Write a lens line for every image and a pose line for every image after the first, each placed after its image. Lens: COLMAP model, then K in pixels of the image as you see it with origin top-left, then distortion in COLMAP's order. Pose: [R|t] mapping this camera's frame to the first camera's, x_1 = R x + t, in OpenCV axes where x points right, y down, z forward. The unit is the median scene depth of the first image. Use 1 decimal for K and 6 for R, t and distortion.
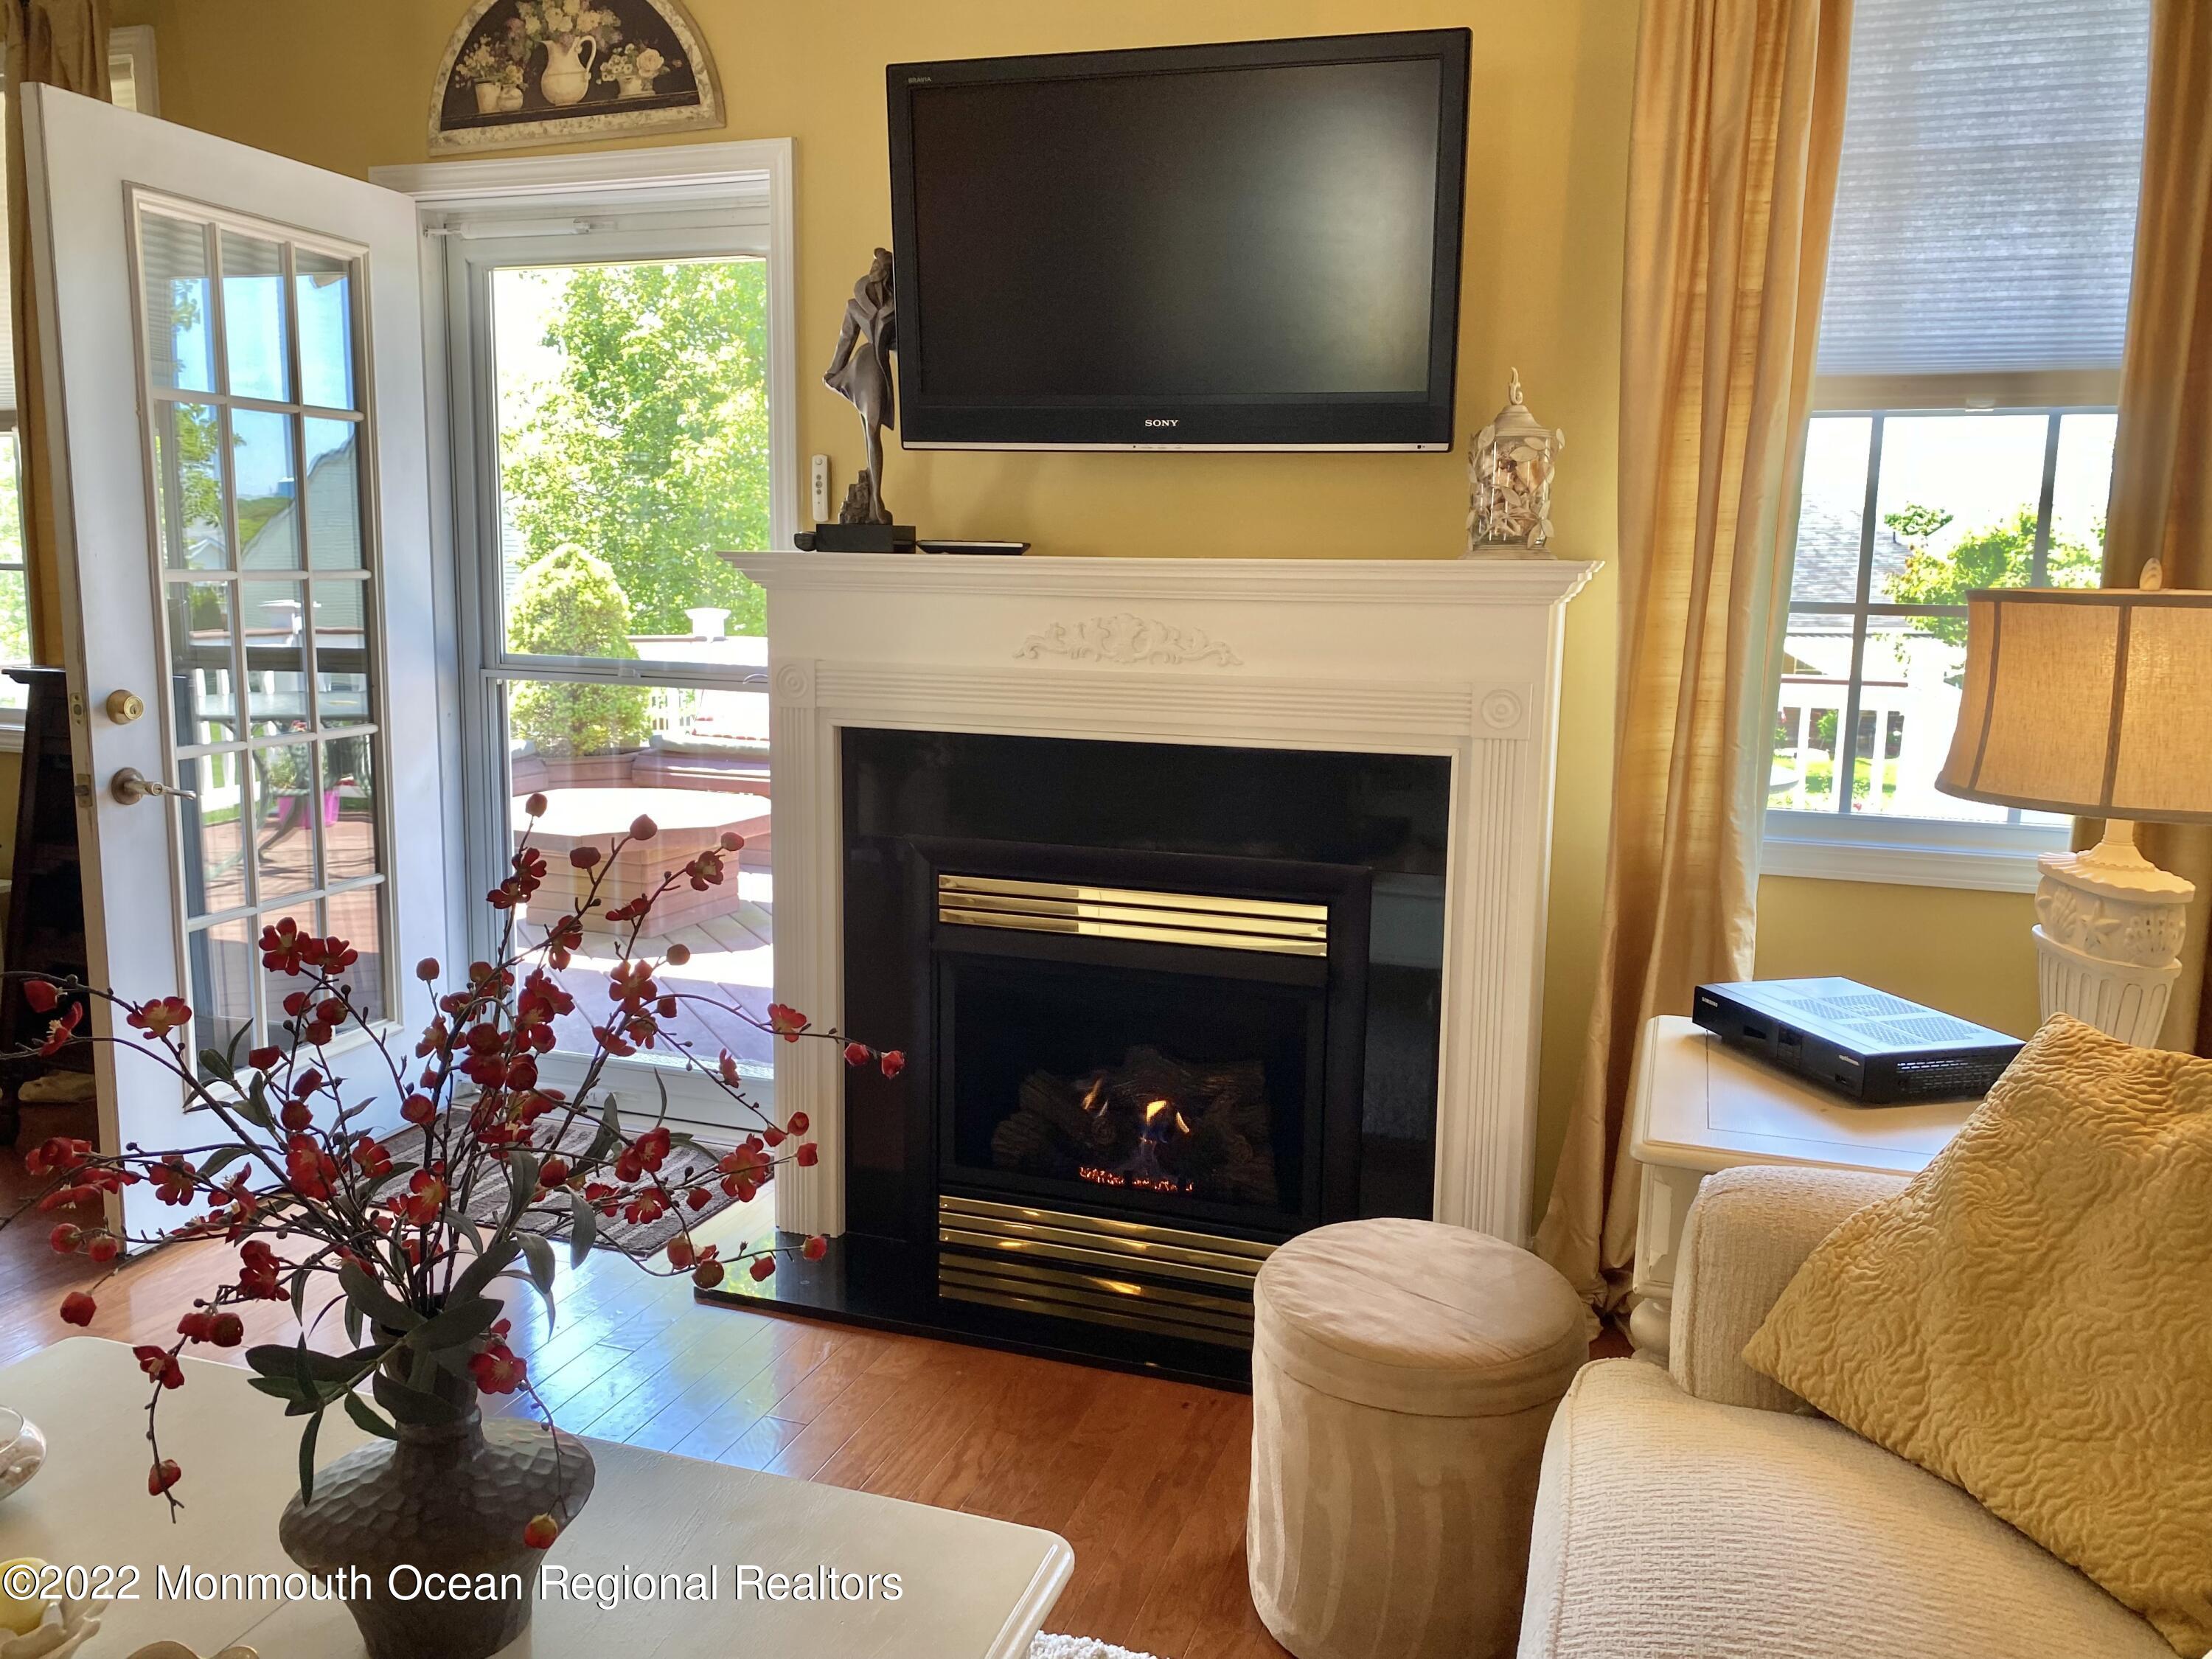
lens RADIAL K [[1678.4, 0, 1099.2], [0, 1678.4, 813.7], [0, 0, 1]] dist [0.033312, -0.029527]
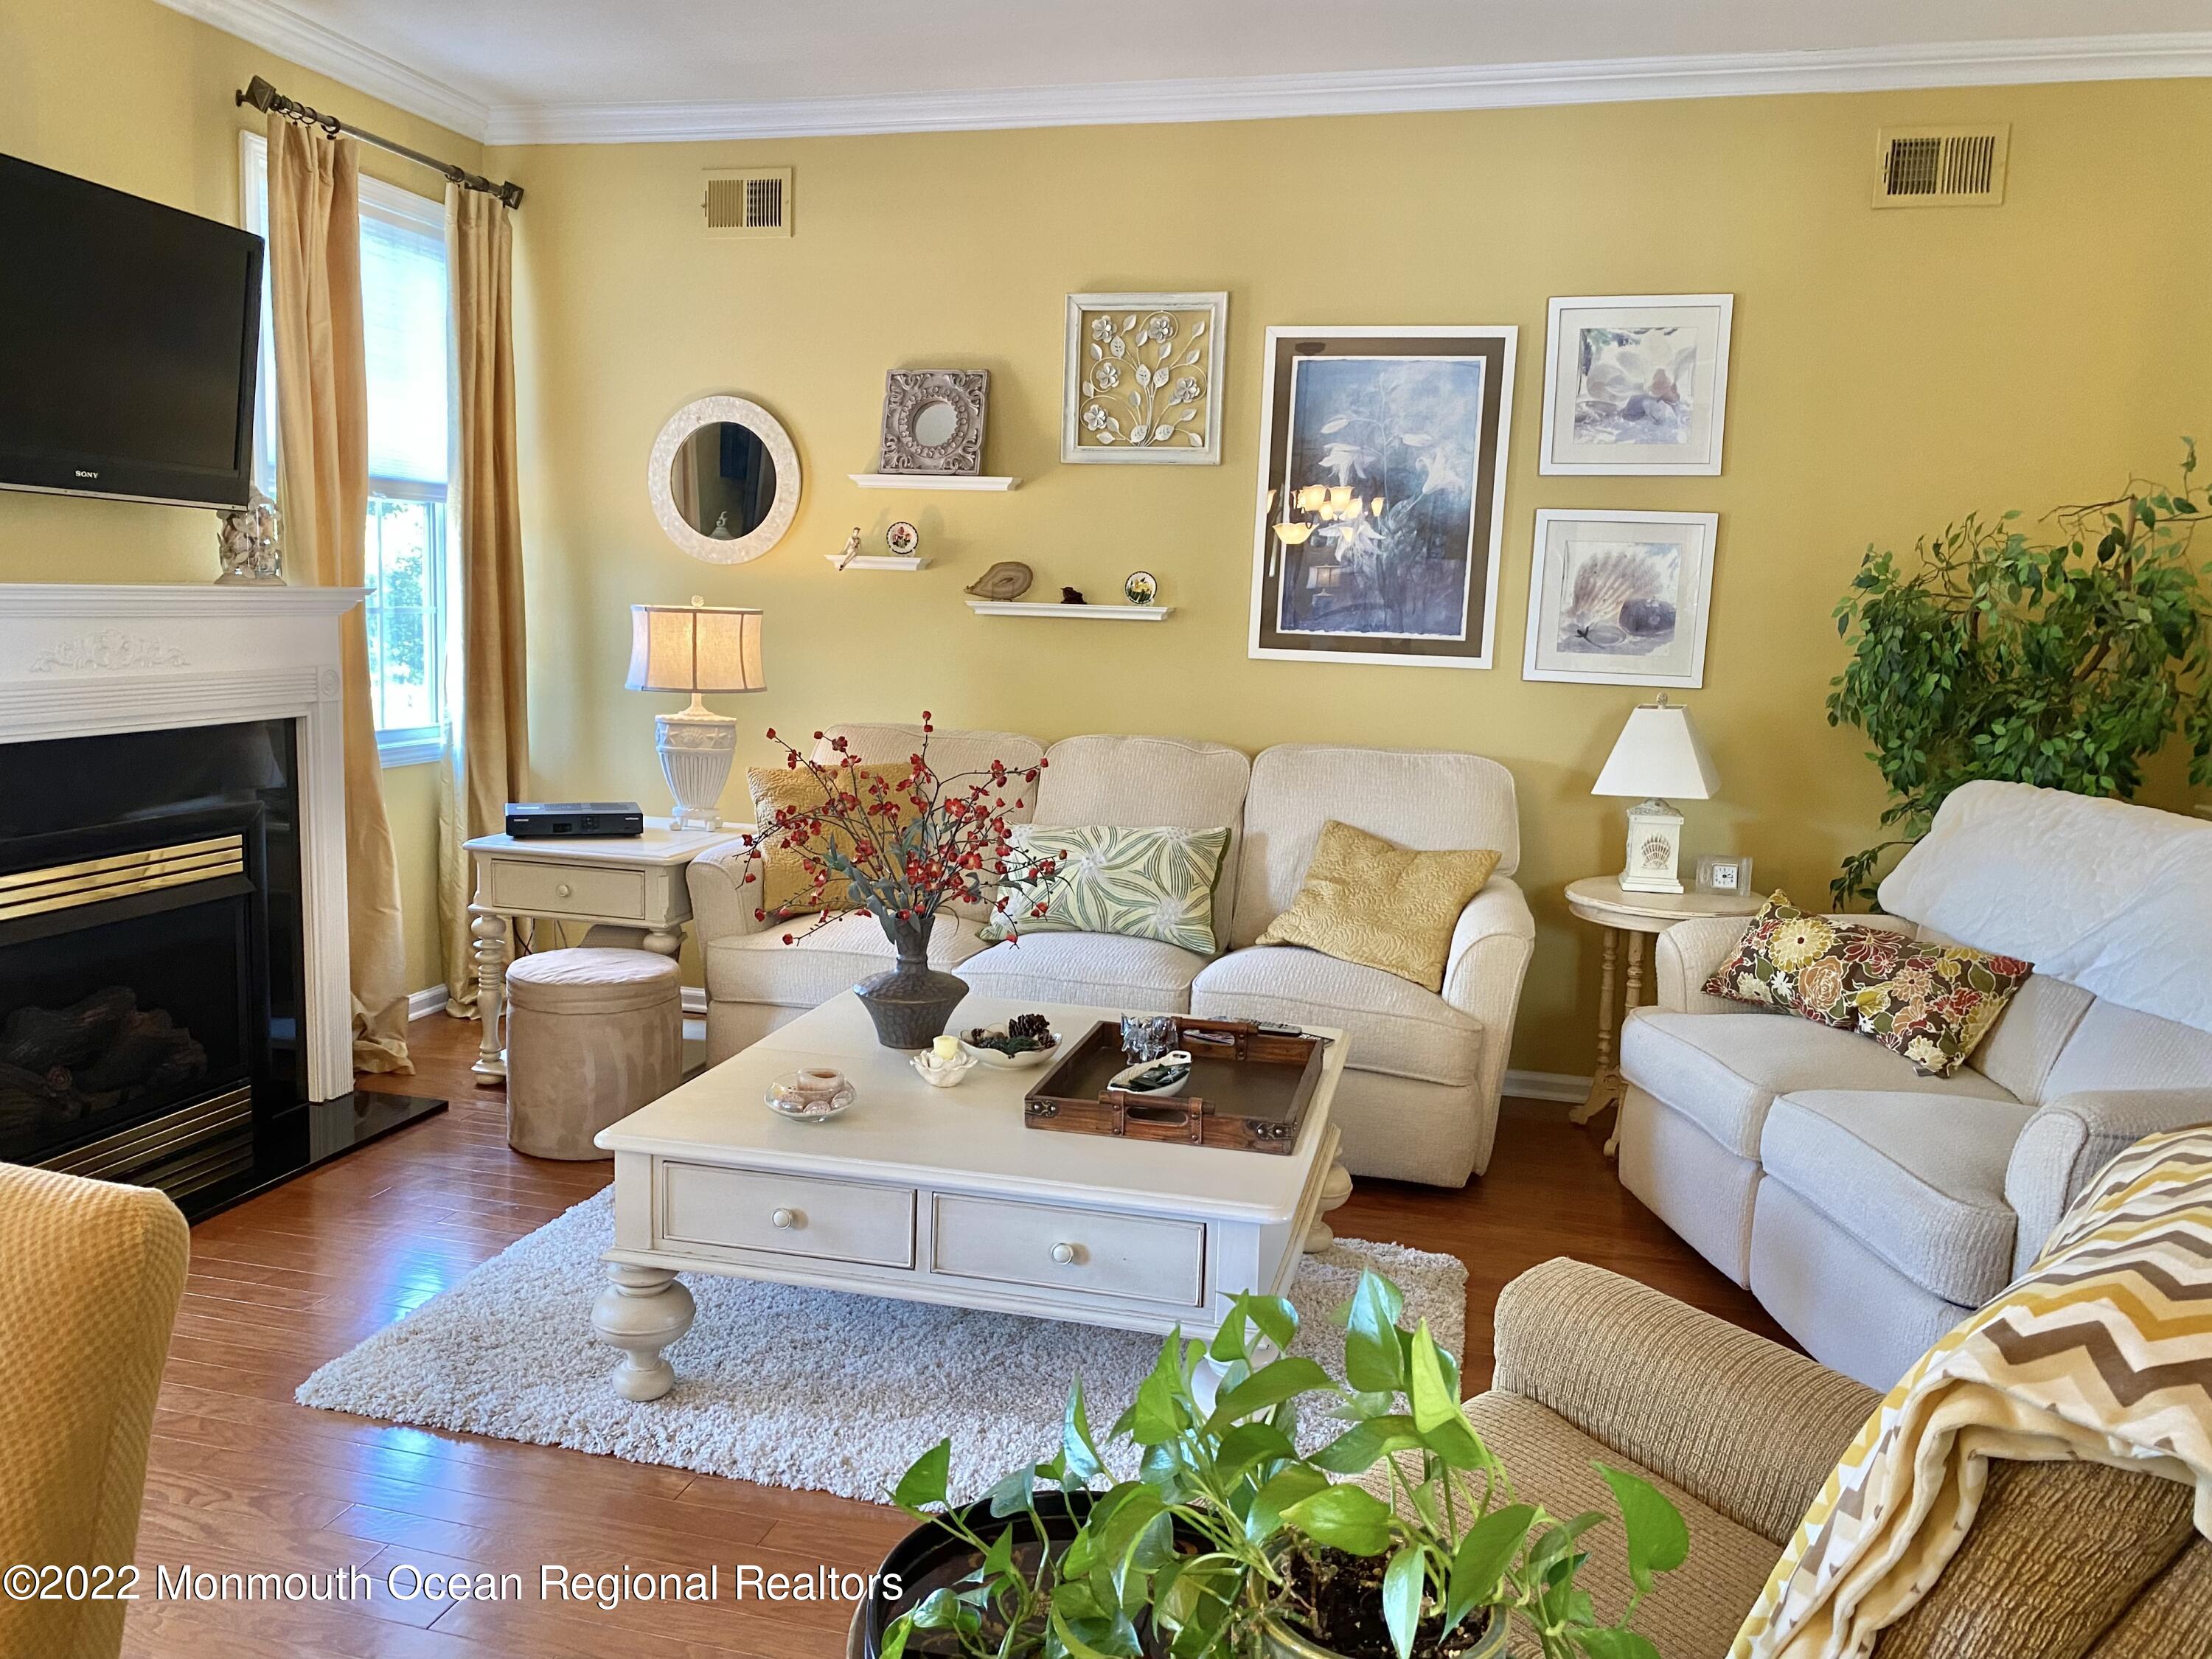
lens RADIAL K [[1678.4, 0, 1051.0], [0, 1678.4, 877.3], [0, 0, 1]] dist [0.033312, -0.029527]
pose [[-0.054944, -0.177437, 0.982597, -1.096735], [0.119472, 0.975846, 0.182898, -0.073851], [-0.991316, 0.127442, -0.032418, 0.322207]]
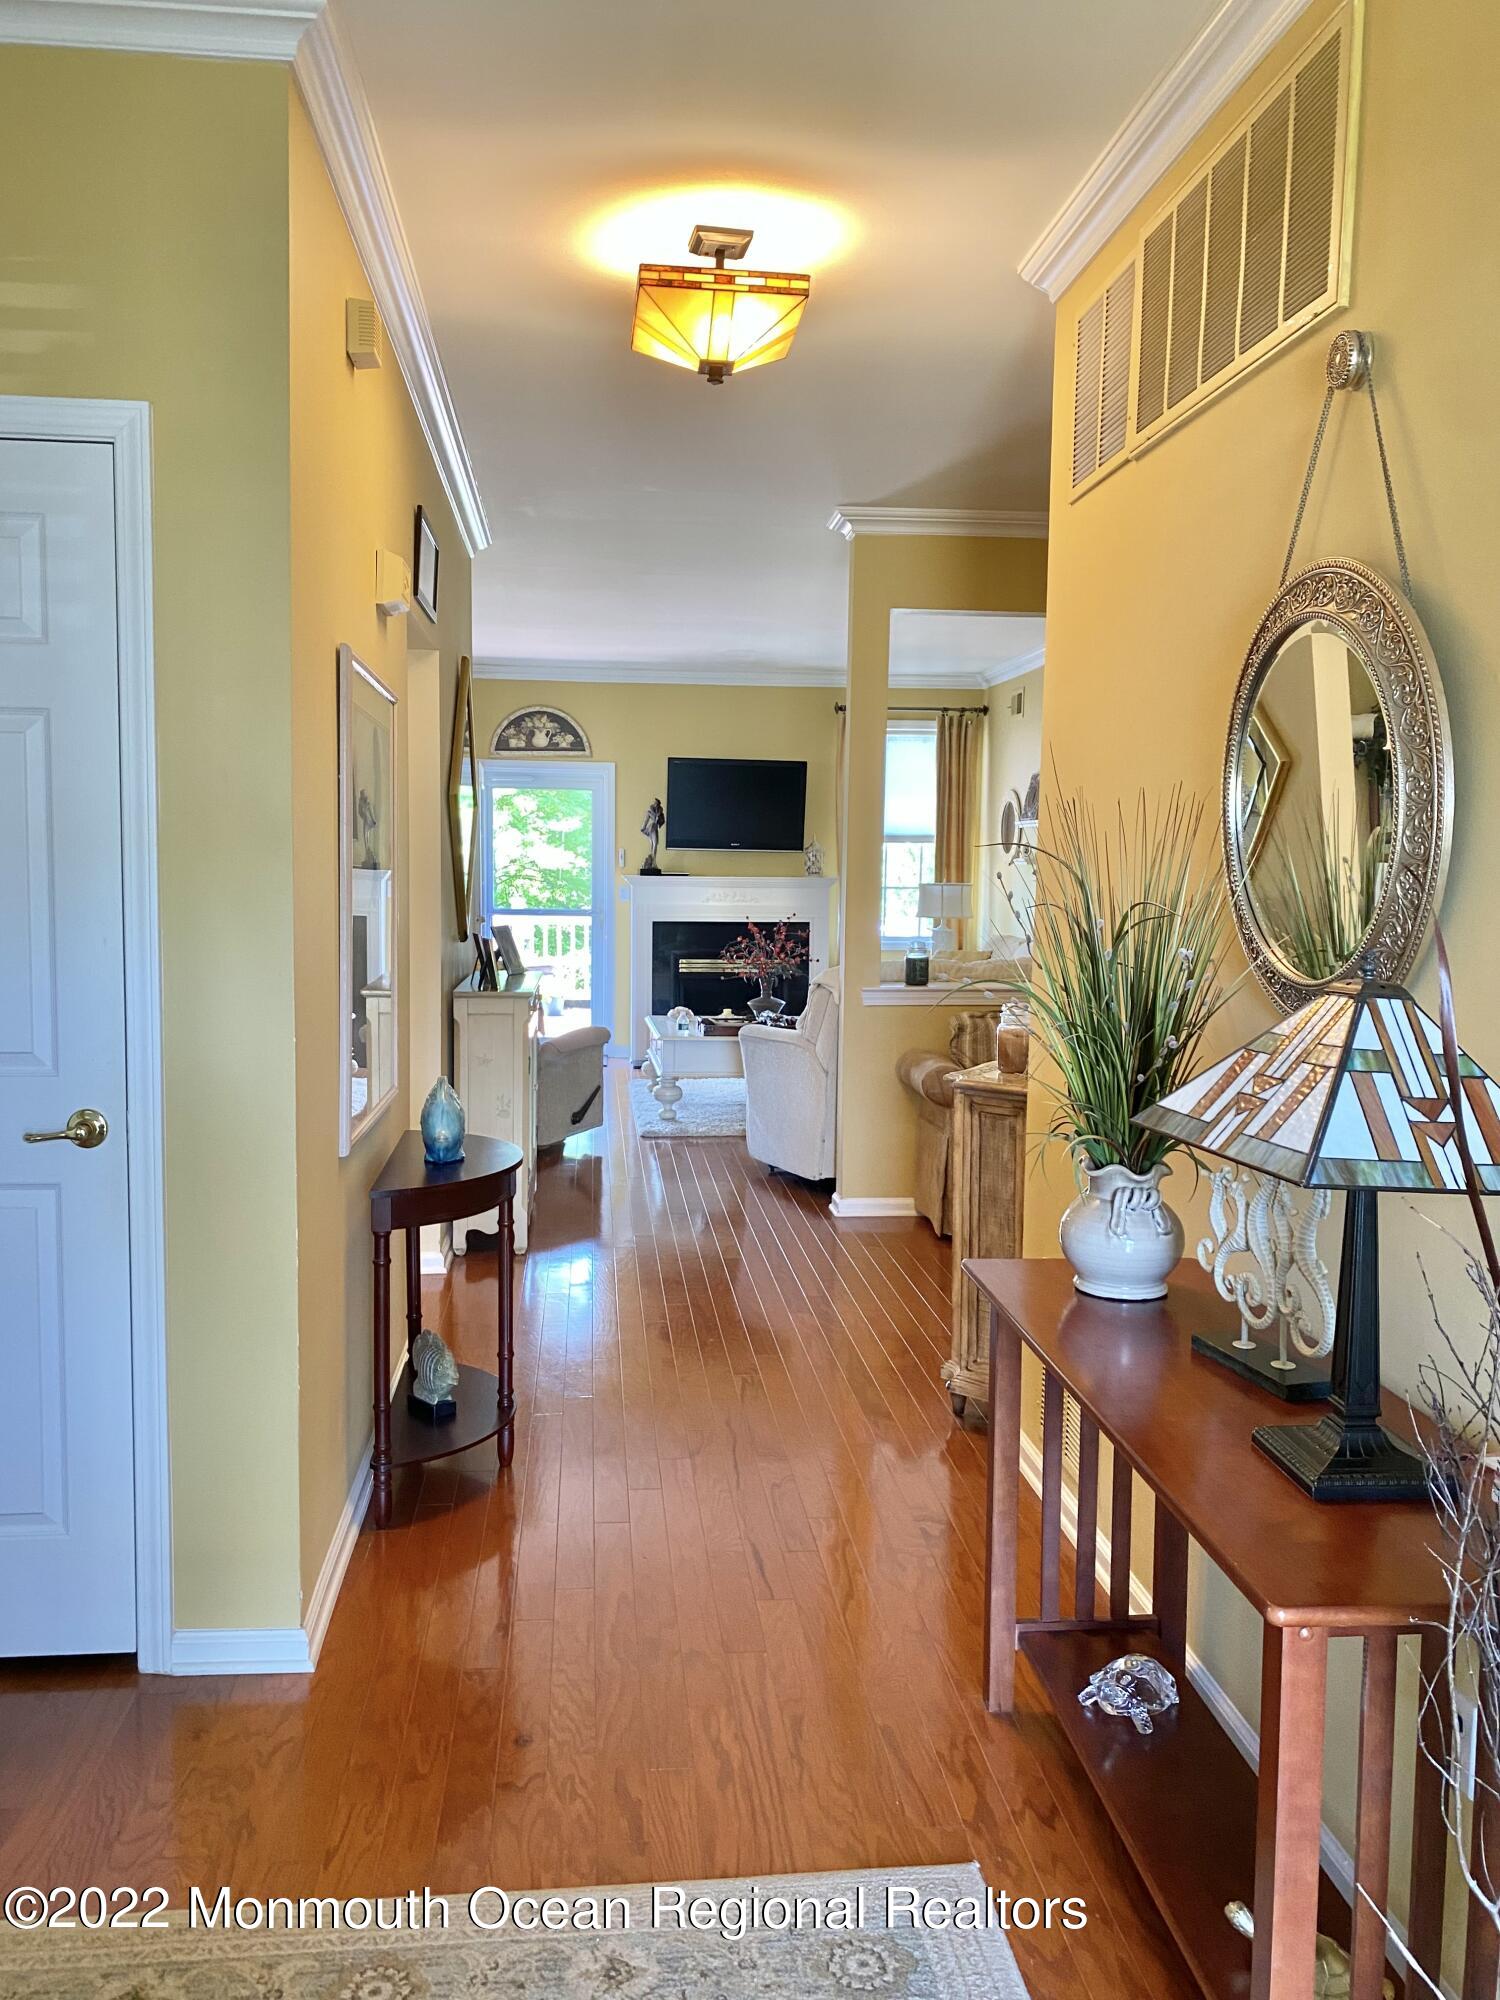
lens RADIAL K [[1517.6, 0, 745.9], [0, 1517.6, 997.1], [0, 0, 1]] dist [0.033312, -0.029527]
pose [[0.911193, -0.043354, 0.409692, -1.257877], [0.067112, 0.996784, -0.043783, 0.255951], [-0.406476, 0.067390, 0.911173, -2.003324]]
